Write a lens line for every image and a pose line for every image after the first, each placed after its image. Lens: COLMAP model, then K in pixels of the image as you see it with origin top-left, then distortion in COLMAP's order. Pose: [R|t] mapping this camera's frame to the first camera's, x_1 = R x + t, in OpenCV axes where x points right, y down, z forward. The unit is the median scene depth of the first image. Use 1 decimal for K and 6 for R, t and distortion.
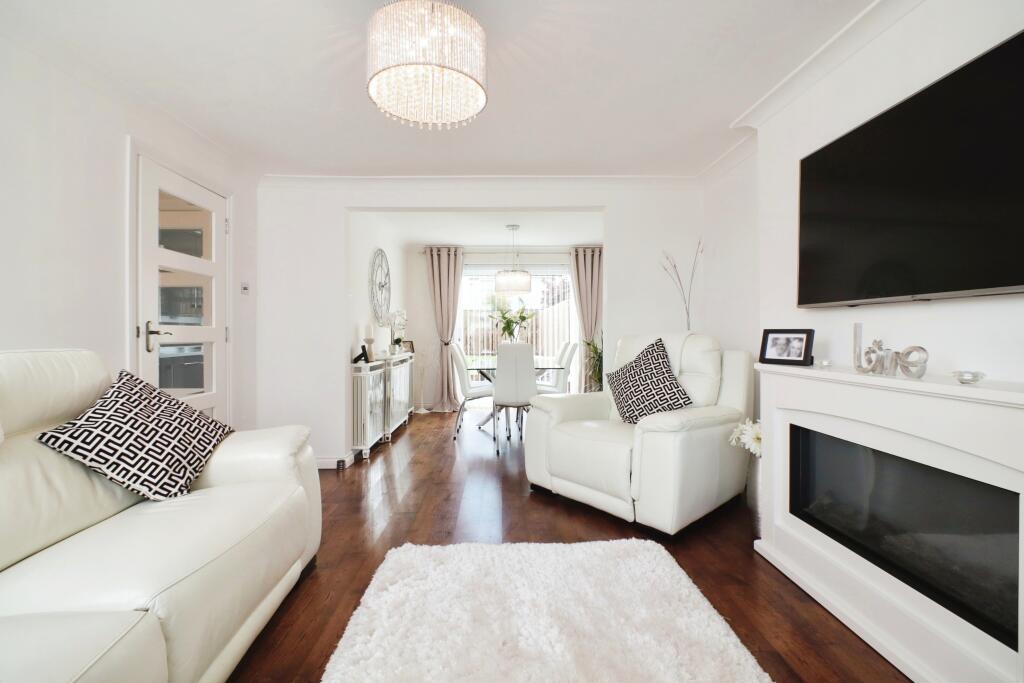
lens RADIAL K [[442.2, 0, 515.2], [0, 442.2, 337.9], [0, 0, 1]] dist [-0.003568, -0.001696]
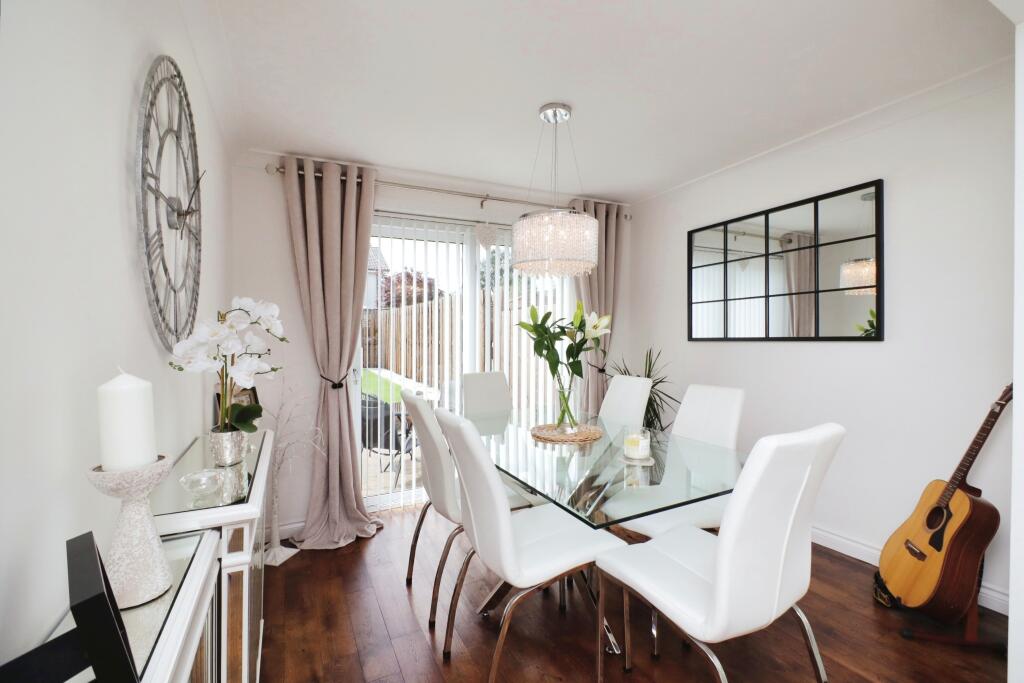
lens RADIAL K [[442.2, 0, 514.1], [0, 442.2, 330.1], [0, 0, 1]] dist [-0.003568, -0.001696]
pose [[0.909105, -0.006011, 0.416523, -0.544653], [0.014947, 0.999723, -0.018195, -0.093666], [-0.416298, 0.022767, 0.908943, 1.610386]]
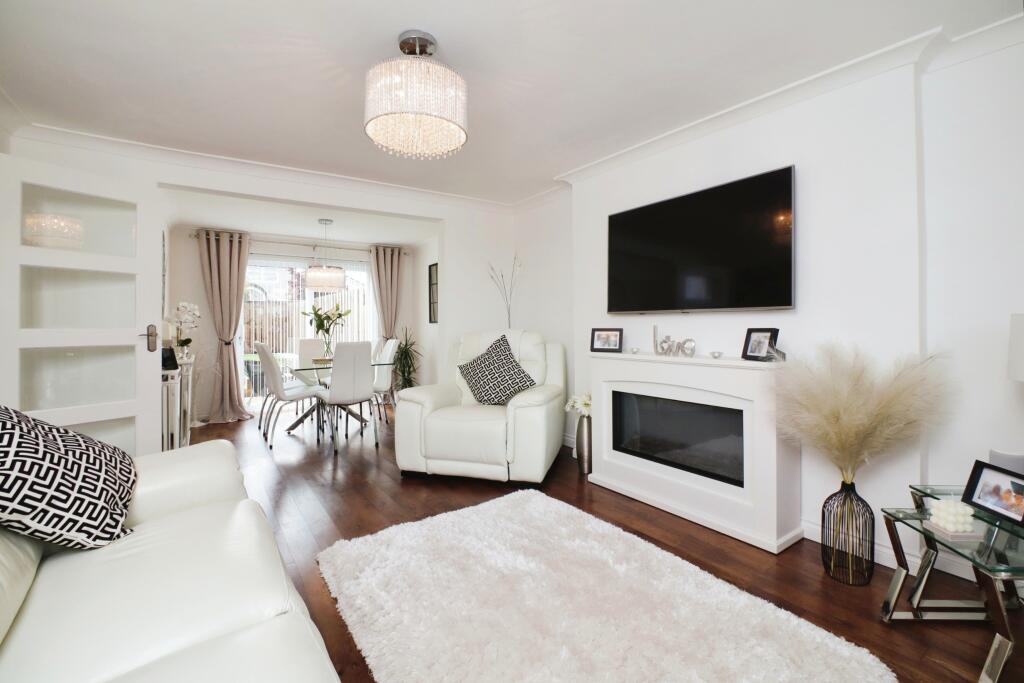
lens RADIAL K [[442.2, 0, 510.5], [0, 442.2, 326.4], [0, 0, 1]] dist [-0.003568, -0.001696]
pose [[0.839782, -0.007279, 0.542875, -0.488200], [0.012773, 0.999898, -0.006351, -0.021809], [-0.542774, 0.012268, 0.839789, -0.087790]]
